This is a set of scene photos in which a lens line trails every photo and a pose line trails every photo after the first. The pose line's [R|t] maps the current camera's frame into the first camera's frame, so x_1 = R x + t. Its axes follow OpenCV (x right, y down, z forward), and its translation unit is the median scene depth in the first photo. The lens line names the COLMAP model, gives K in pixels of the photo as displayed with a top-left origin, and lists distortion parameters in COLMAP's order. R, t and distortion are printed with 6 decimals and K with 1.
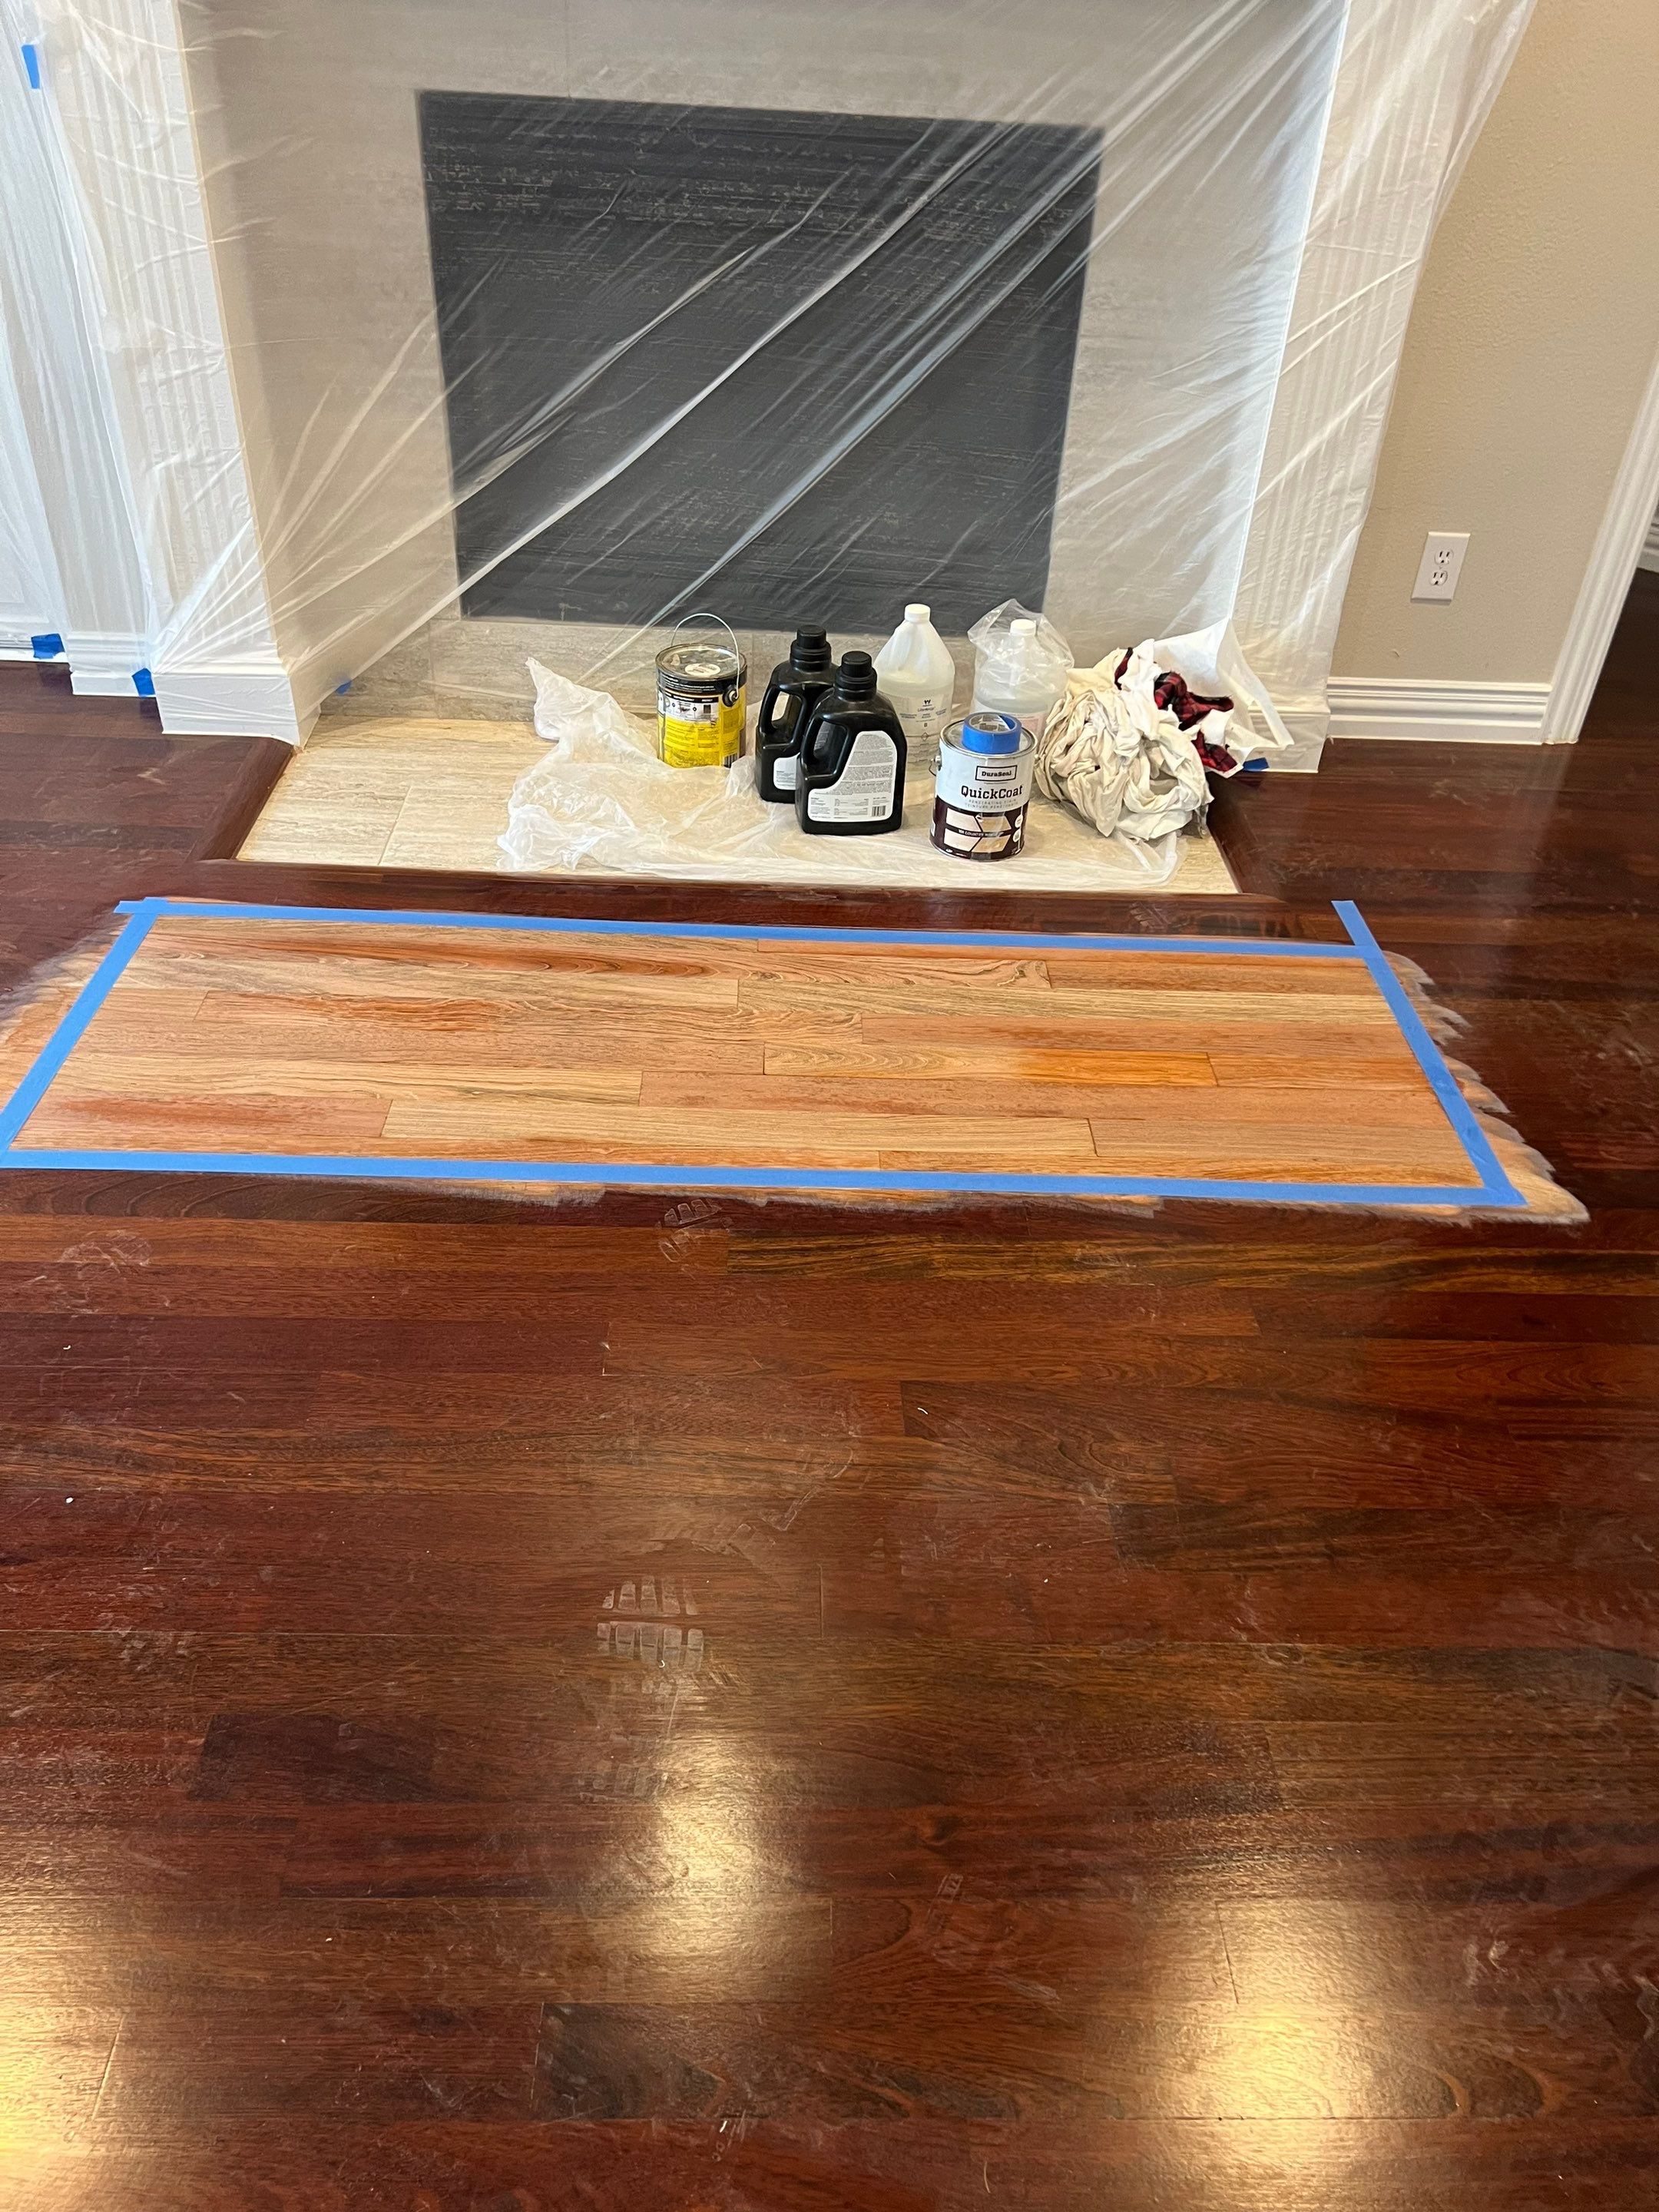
lens RADIAL K [[1645.1, 0, 831.6], [0, 1645.1, 1141.7], [0, 0, 1]] dist [0.067687, -0.156132]
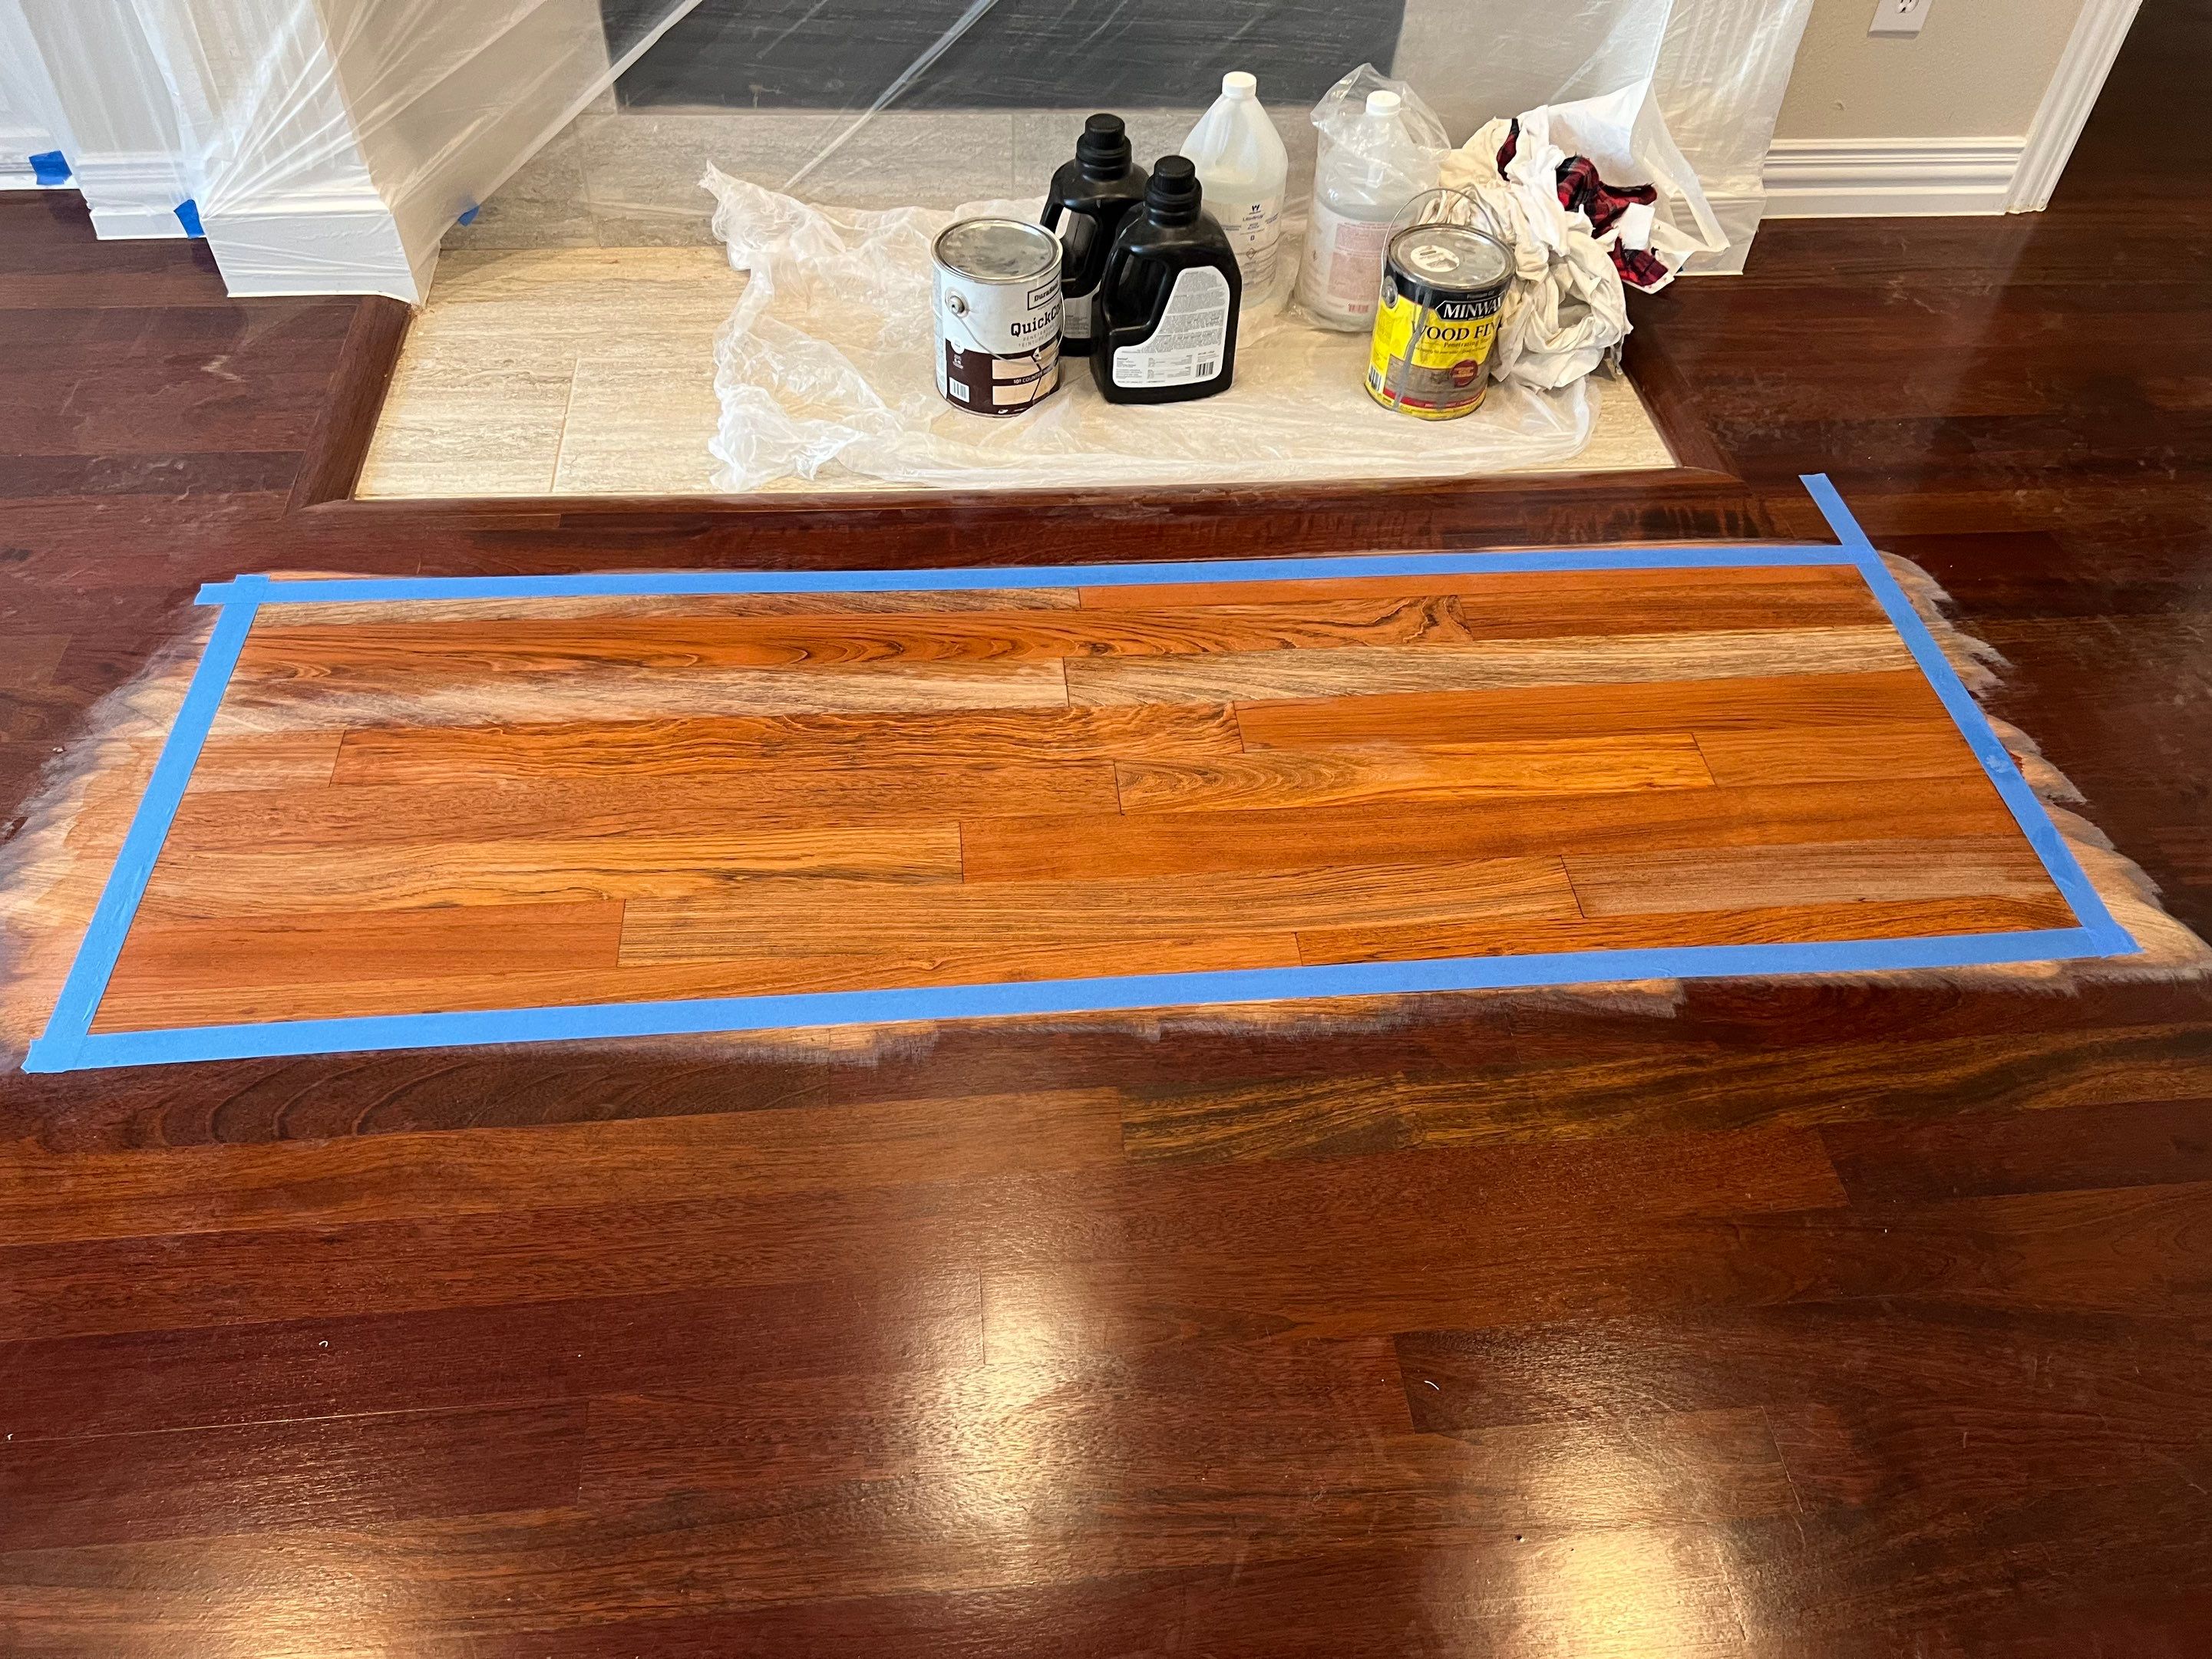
lens RADIAL K [[1691.3, 0, 1139.7], [0, 1691.3, 890.2], [0, 0, 1]] dist [0.031992, -0.044254]
pose [[0.996512, -0.064361, 0.053119, -0.059366], [0.052707, 0.978920, 0.197325, -0.122936], [-0.064699, -0.193837, 0.978898, 0.190988]]
